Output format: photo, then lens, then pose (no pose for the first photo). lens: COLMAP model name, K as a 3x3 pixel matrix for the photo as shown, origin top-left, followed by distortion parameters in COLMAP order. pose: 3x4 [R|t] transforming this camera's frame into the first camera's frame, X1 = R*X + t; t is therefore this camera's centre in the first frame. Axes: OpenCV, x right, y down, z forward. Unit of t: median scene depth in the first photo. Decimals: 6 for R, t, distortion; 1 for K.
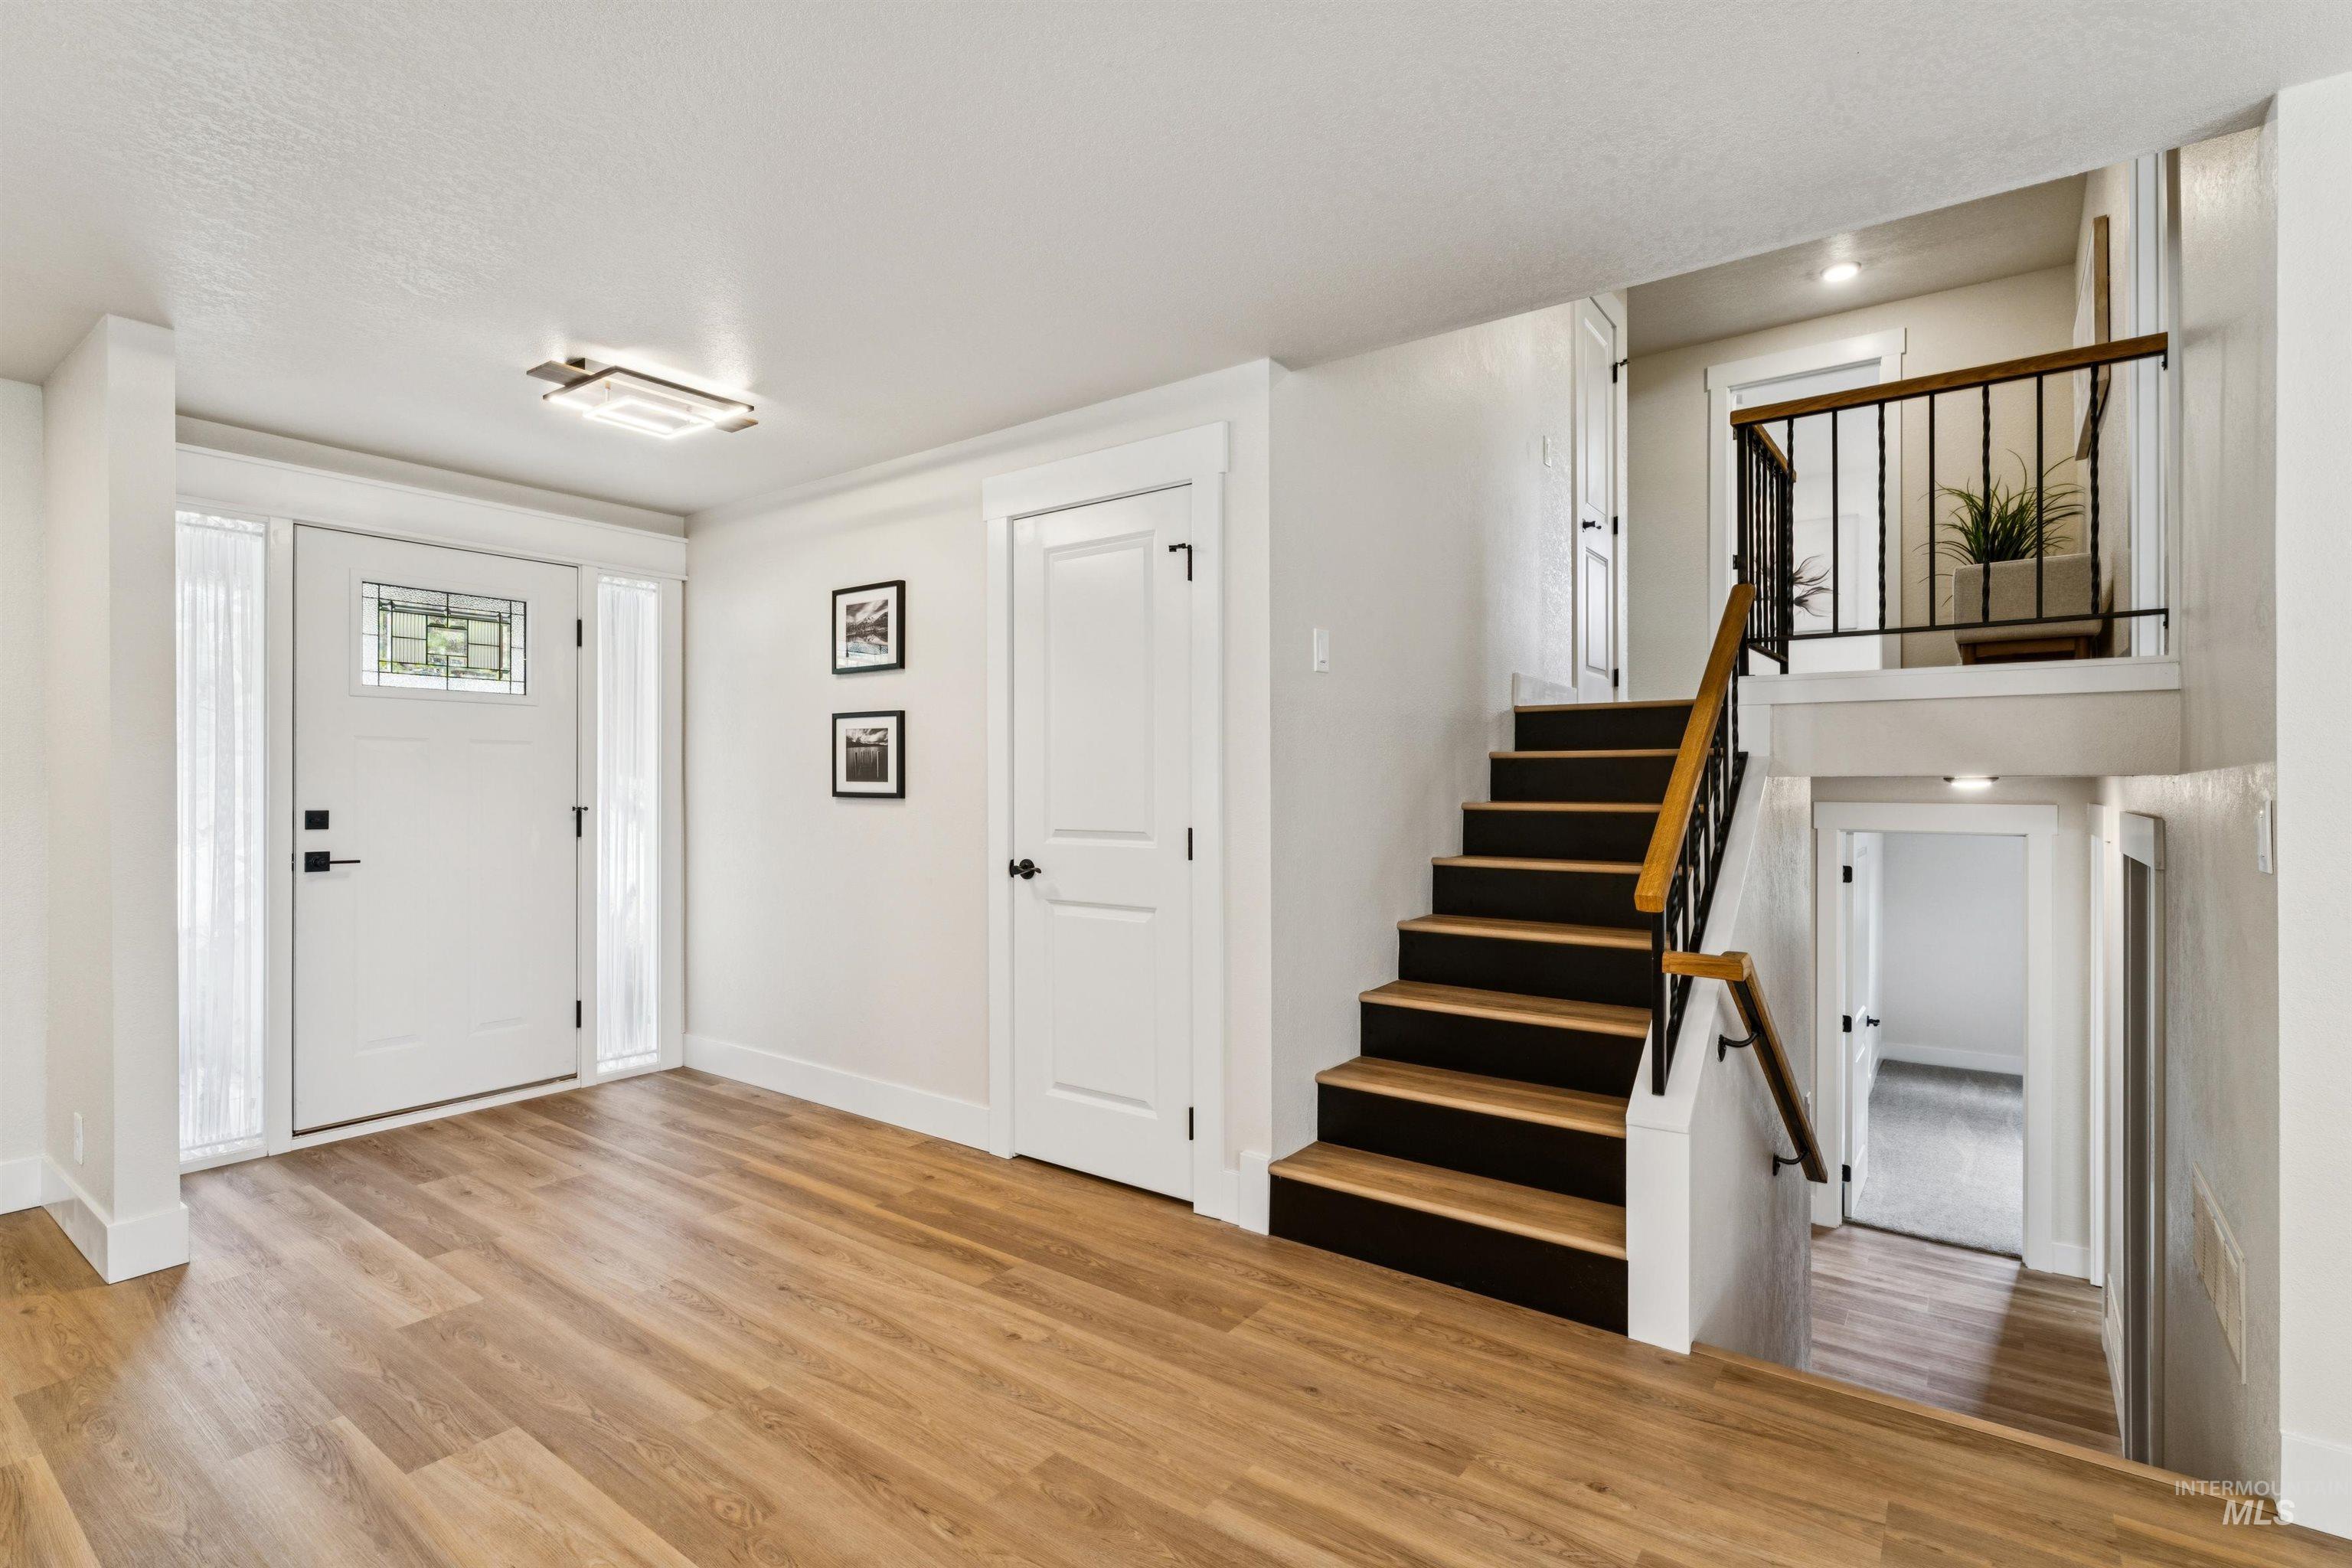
lens RADIAL K [[1097.5, 0, 1176.0], [0, 1097.5, 784.0], [0, 0, 1]] dist [-0.004891, -0.000601]
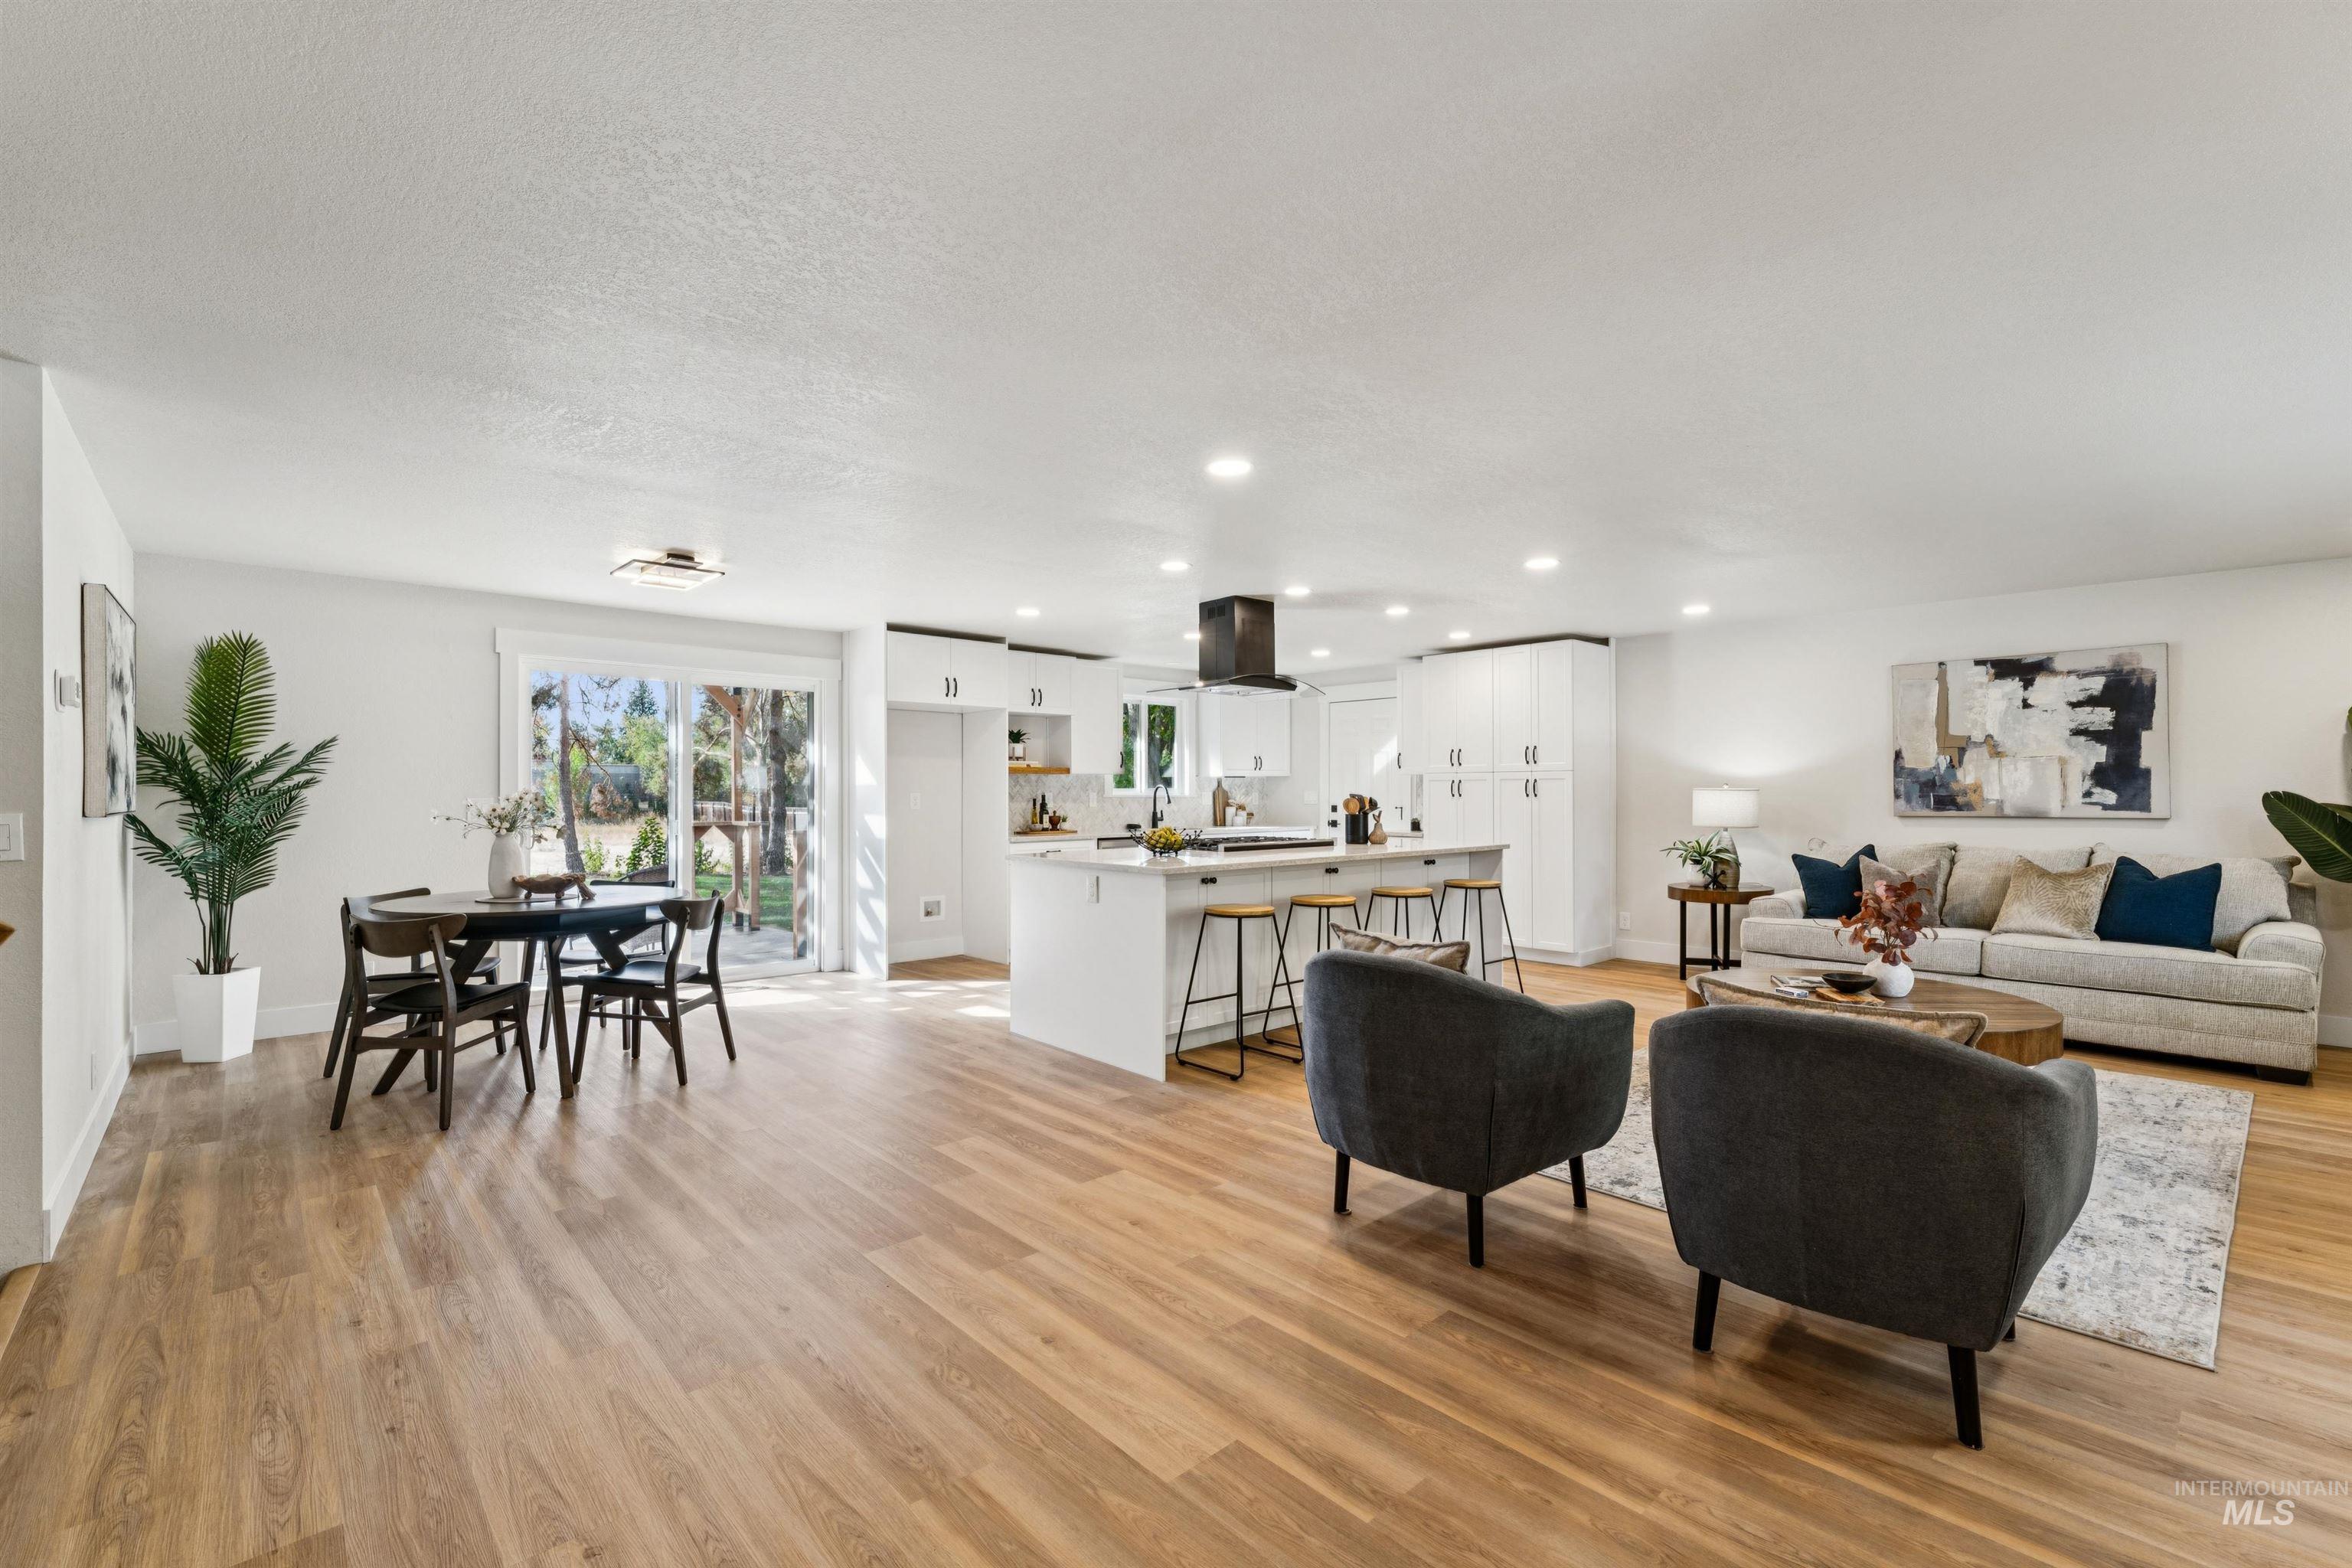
lens RADIAL K [[1020.9, 0, 1176.0], [0, 1020.9, 784.0], [0, 0, 1]] dist [-0.004079, -0.000665]
pose [[-0.981601, 0.001852, 0.190934, -0.542610], [0.000912, 0.999987, -0.005014, -0.010632], [-0.190941, -0.004748, -0.981590, 1.300512]]
